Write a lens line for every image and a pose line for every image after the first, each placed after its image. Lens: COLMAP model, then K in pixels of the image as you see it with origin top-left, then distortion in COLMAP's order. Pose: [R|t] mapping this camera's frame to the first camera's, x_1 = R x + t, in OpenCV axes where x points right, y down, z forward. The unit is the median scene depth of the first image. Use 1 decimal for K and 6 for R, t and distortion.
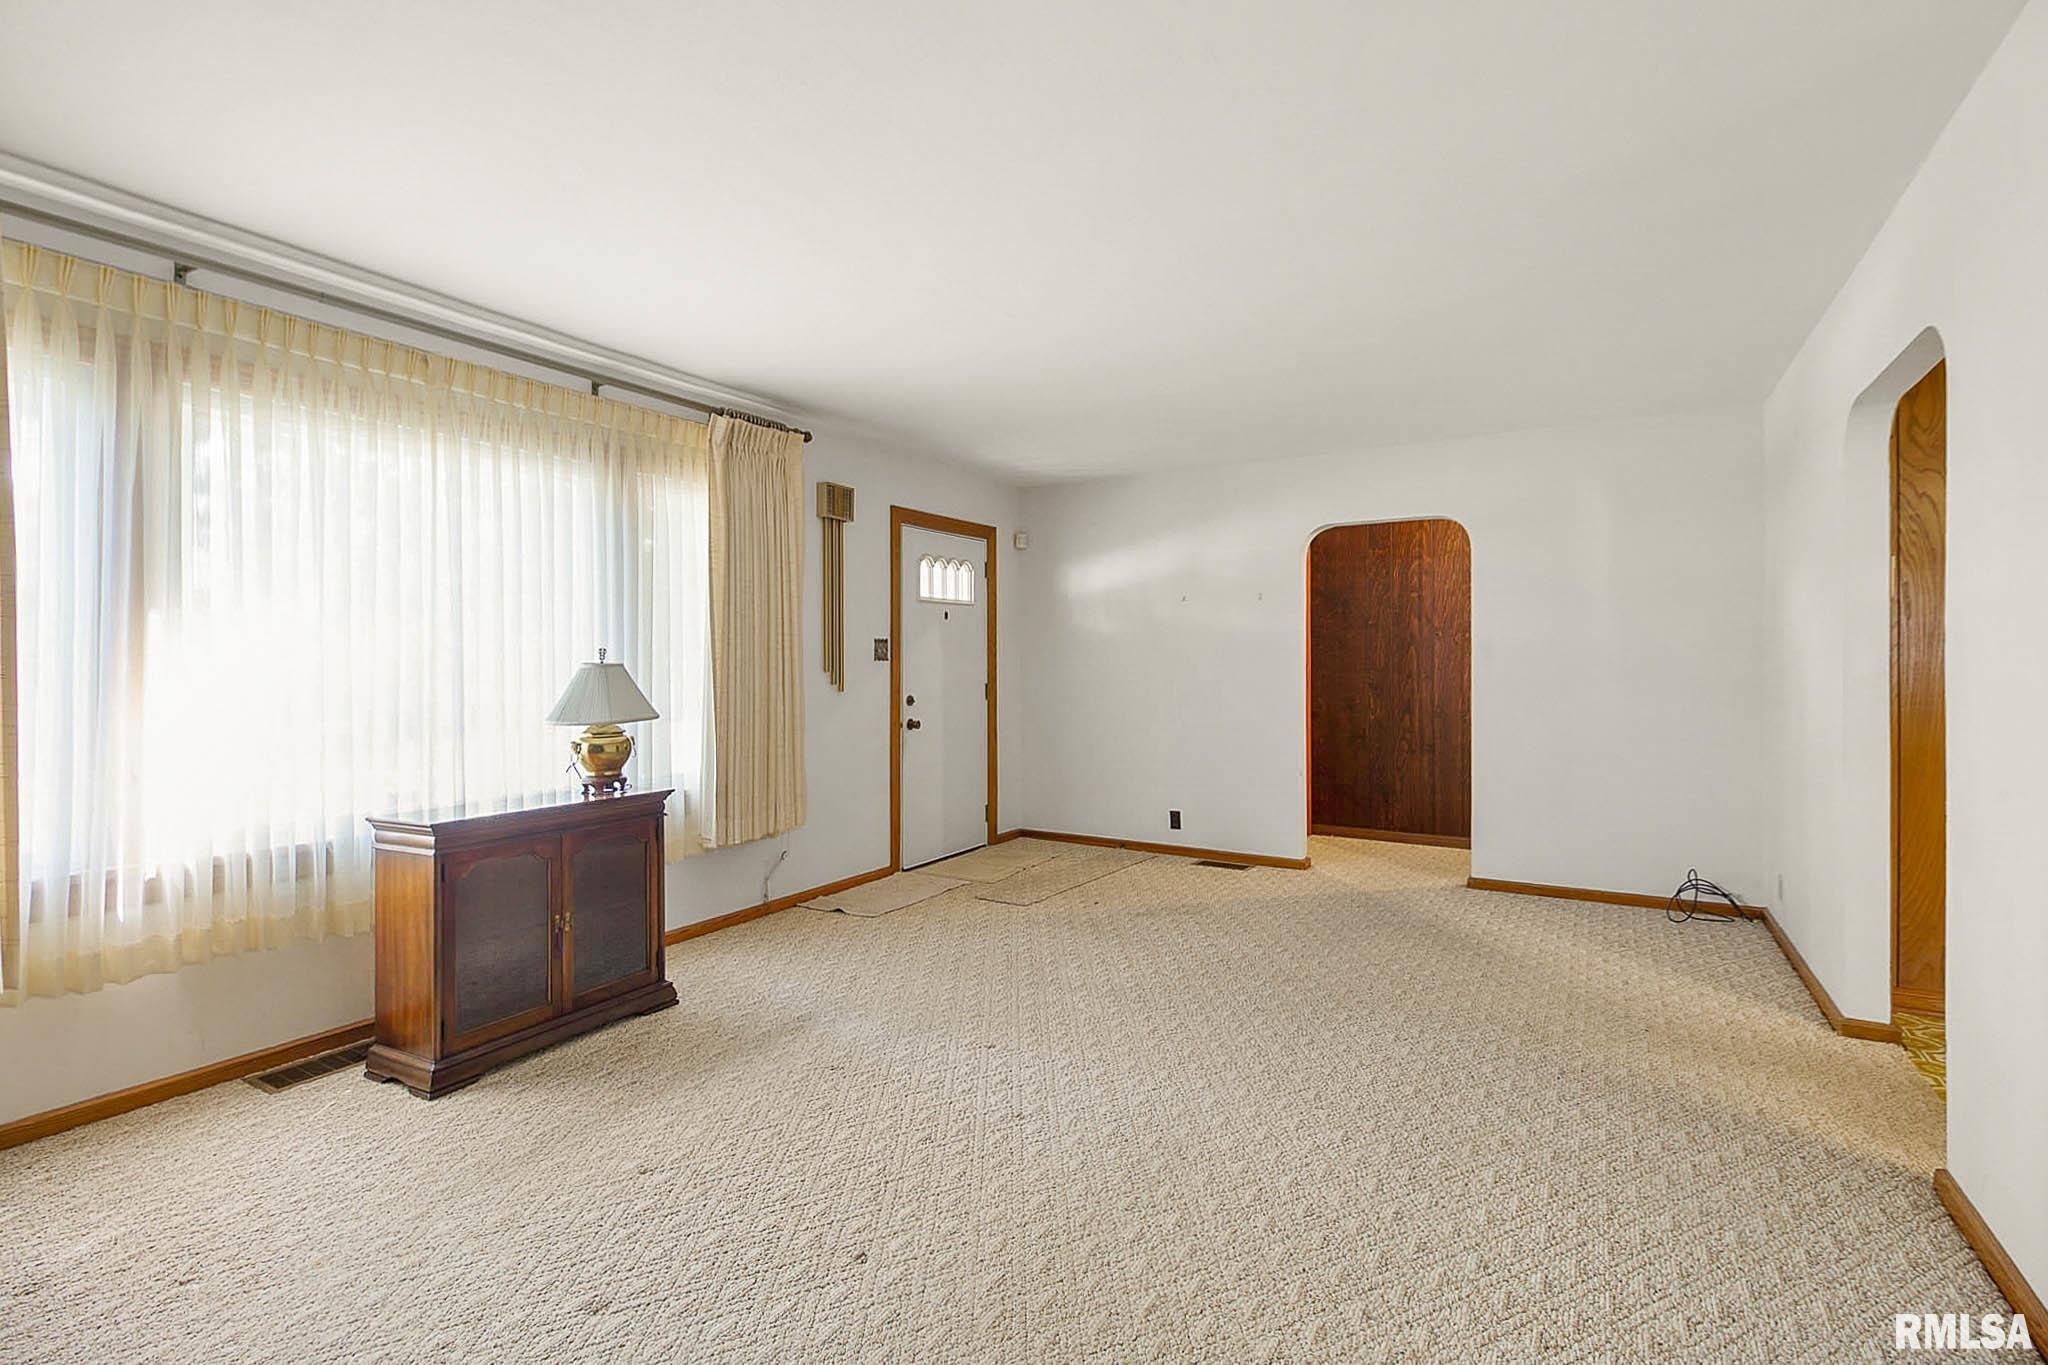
lens RADIAL K [[946.2, 0, 1030.4], [0, 946.2, 665.6], [0, 0, 1]] dist [0.016187, -0.002608]
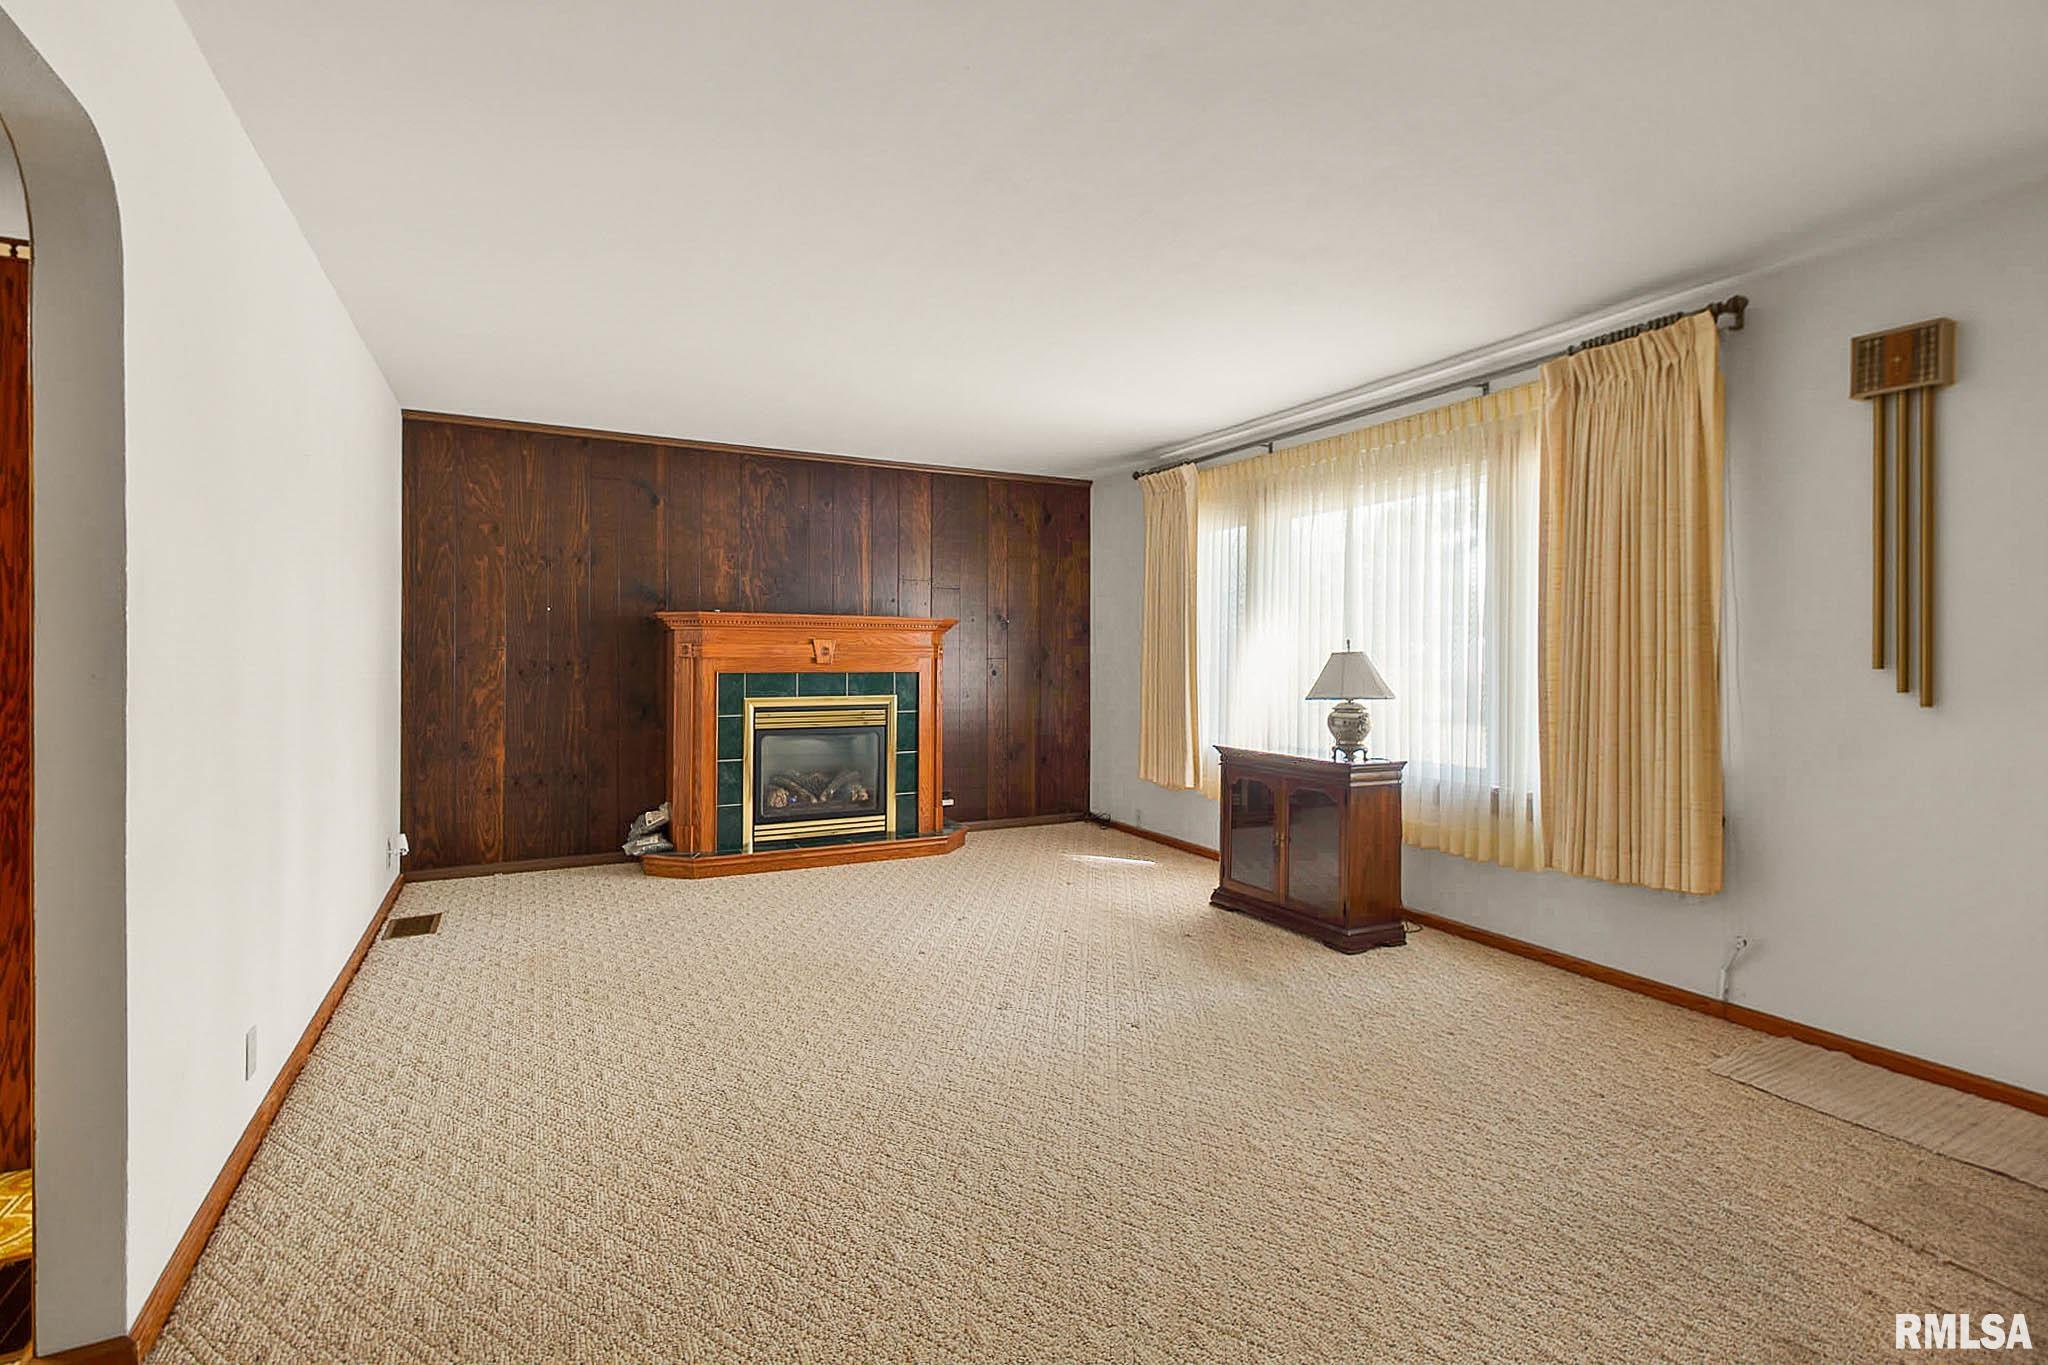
lens RADIAL K [[946.2, 0, 1018.6], [0, 946.2, 653.1], [0, 0, 1]] dist [0.016187, -0.002608]
pose [[-0.529071, -0.003079, -0.848572, 0.813980], [-0.009141, 0.999956, 0.002071, 0.001147], [0.848528, 0.008852, -0.529076, 1.306512]]
